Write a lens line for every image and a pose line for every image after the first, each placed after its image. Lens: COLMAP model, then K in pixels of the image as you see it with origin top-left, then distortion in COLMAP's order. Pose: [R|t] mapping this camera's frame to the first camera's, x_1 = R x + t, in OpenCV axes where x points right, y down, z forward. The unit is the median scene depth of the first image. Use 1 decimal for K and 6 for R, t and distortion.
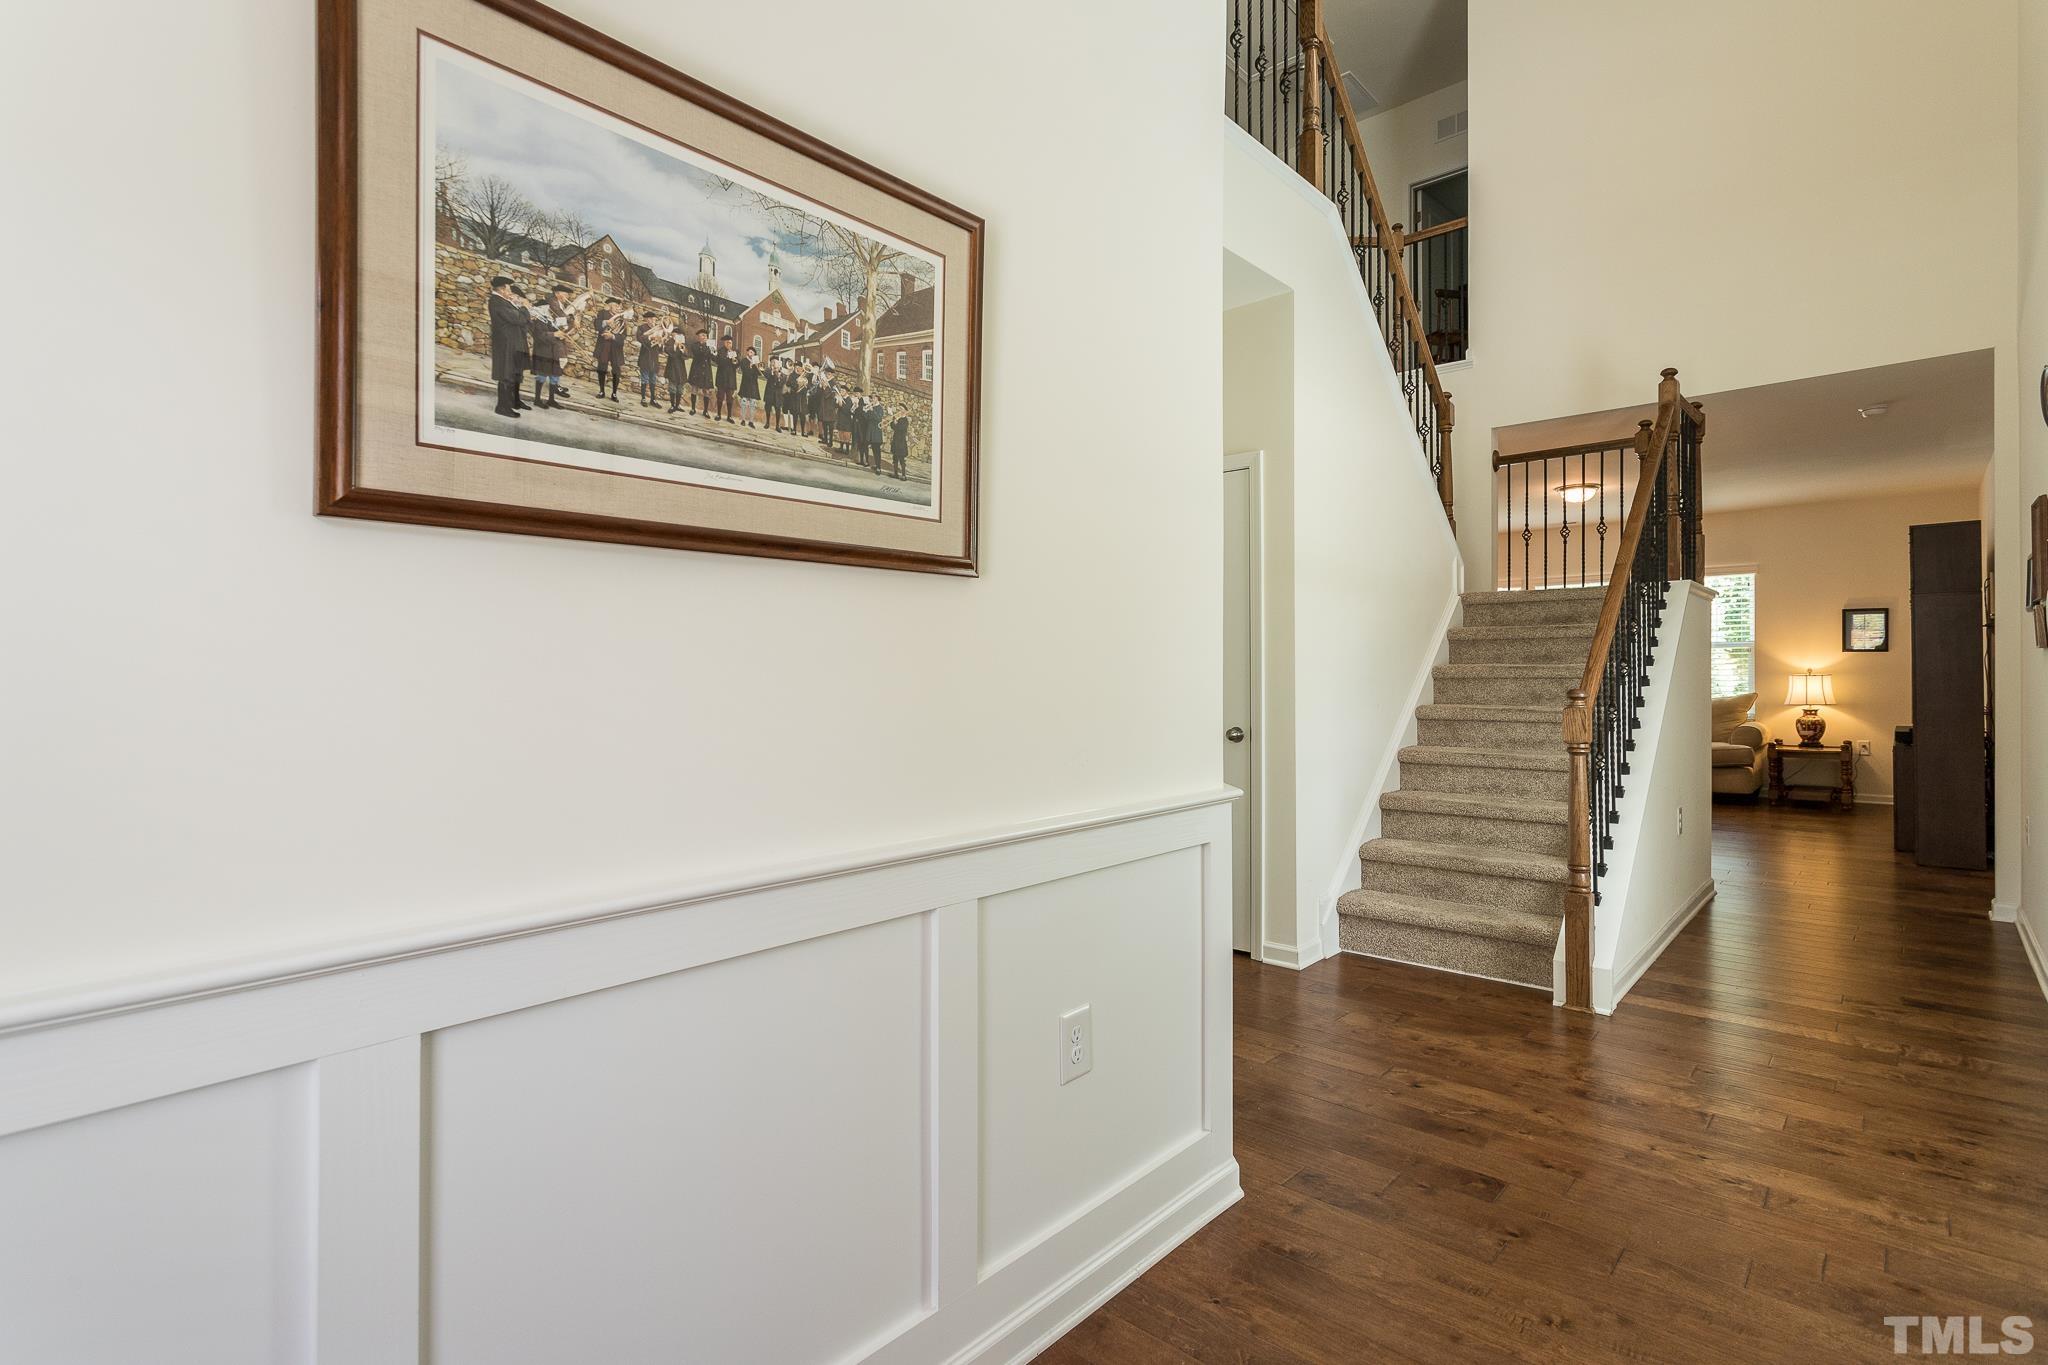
lens RADIAL K [[973.4, 0, 1028.9], [0, 973.4, 684.0], [0, 0, 1]] dist [0.000787, 0.000822]
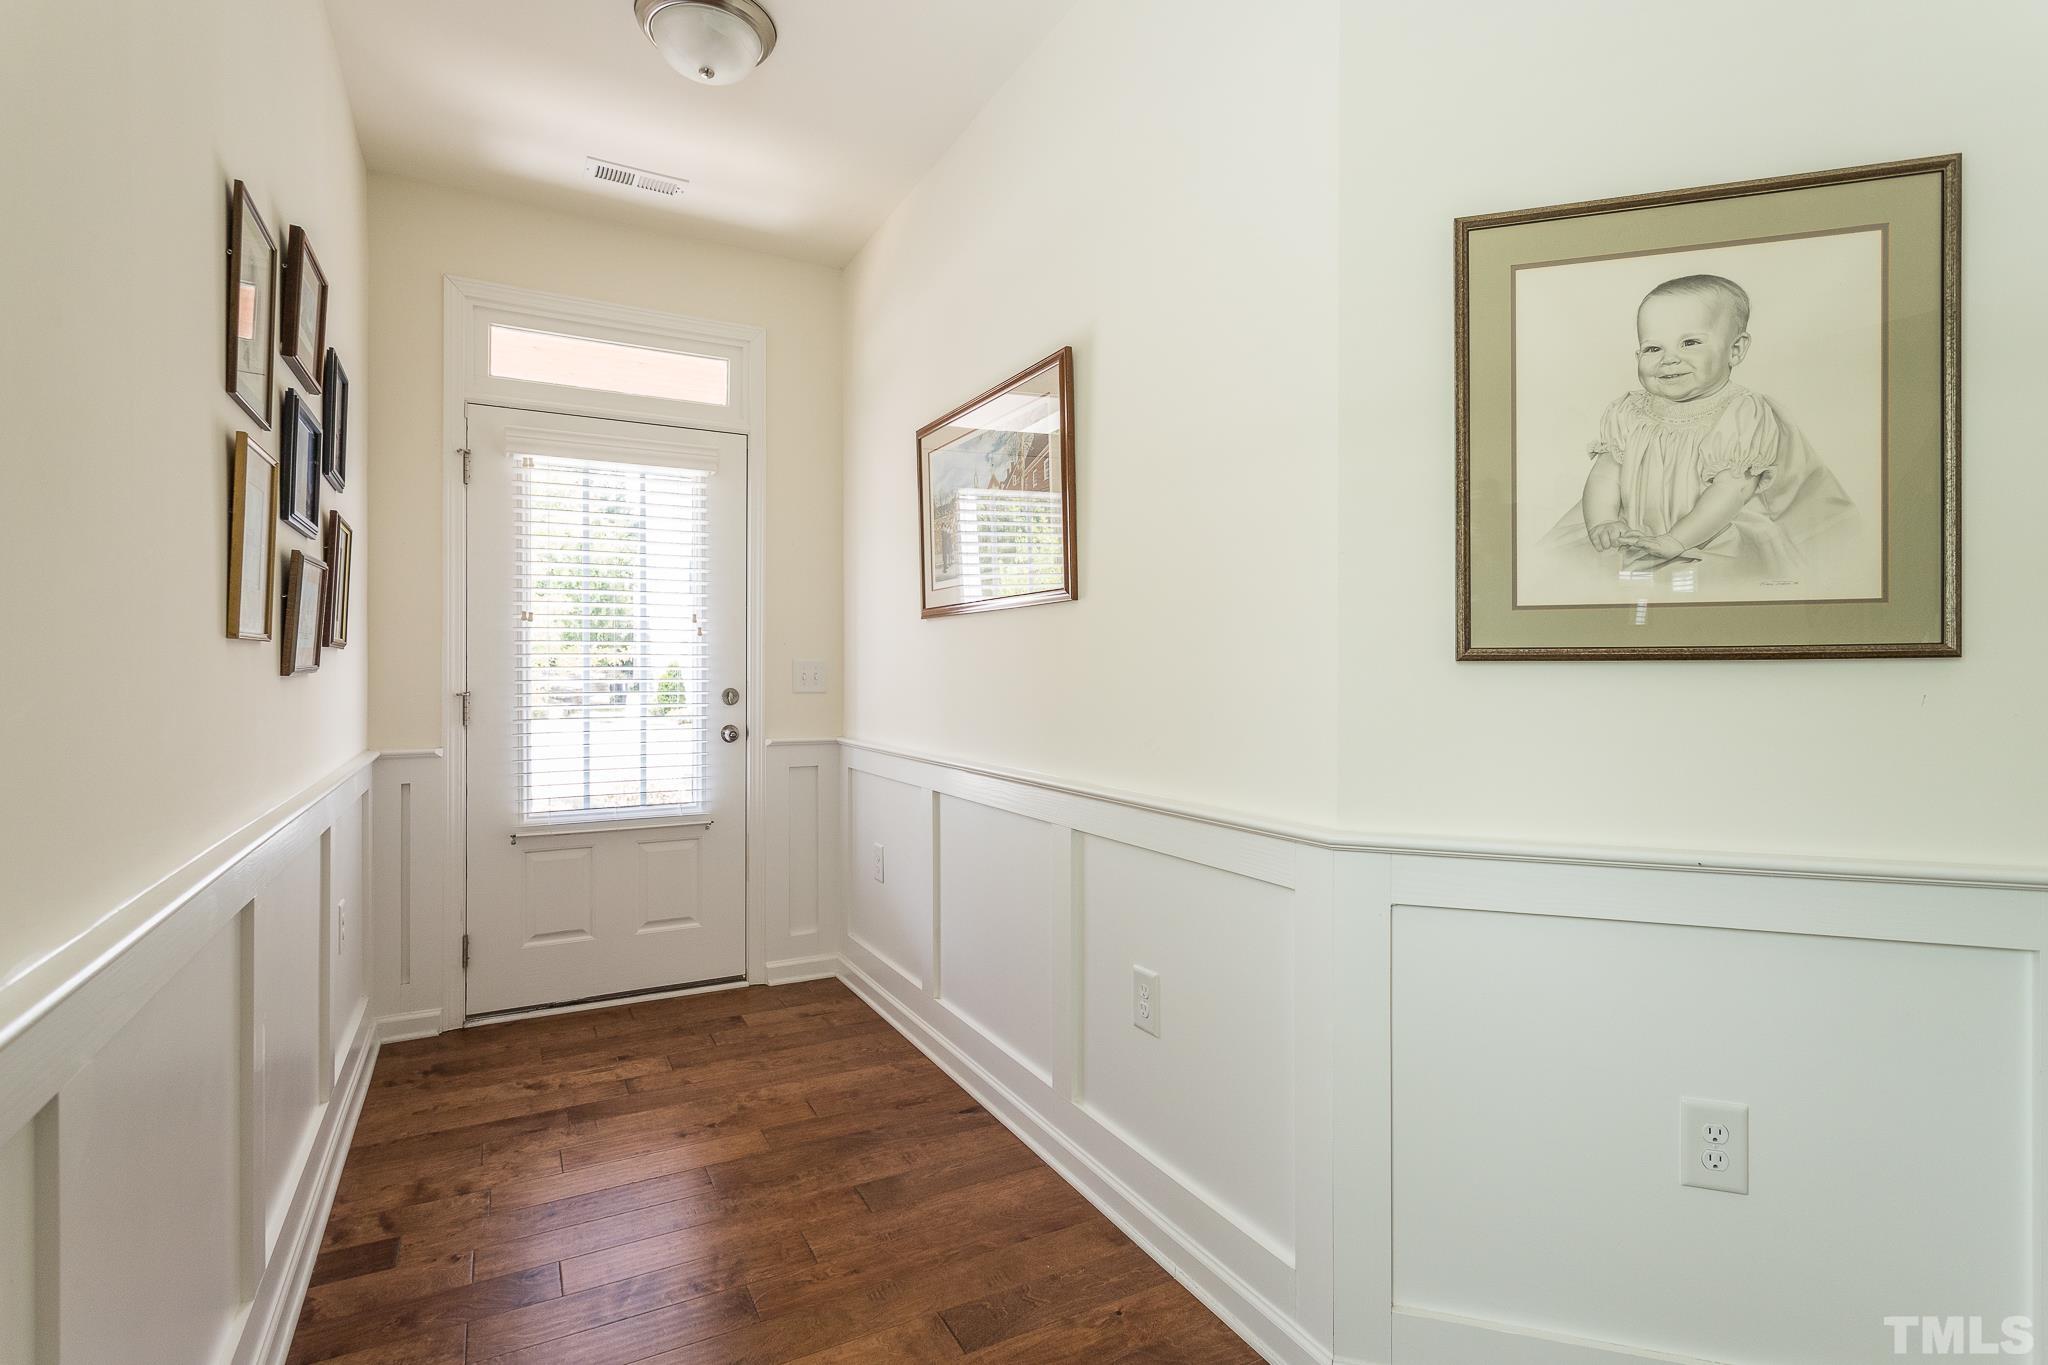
lens RADIAL K [[973.4, 0, 1026.2], [0, 973.4, 663.7], [0, 0, 1]] dist [0.000787, 0.000822]
pose [[-0.324843, 0.005752, -0.945751, 1.364261], [0.000770, 0.999983, 0.005817, -0.027467], [0.945768, 0.001161, -0.324841, 1.466139]]
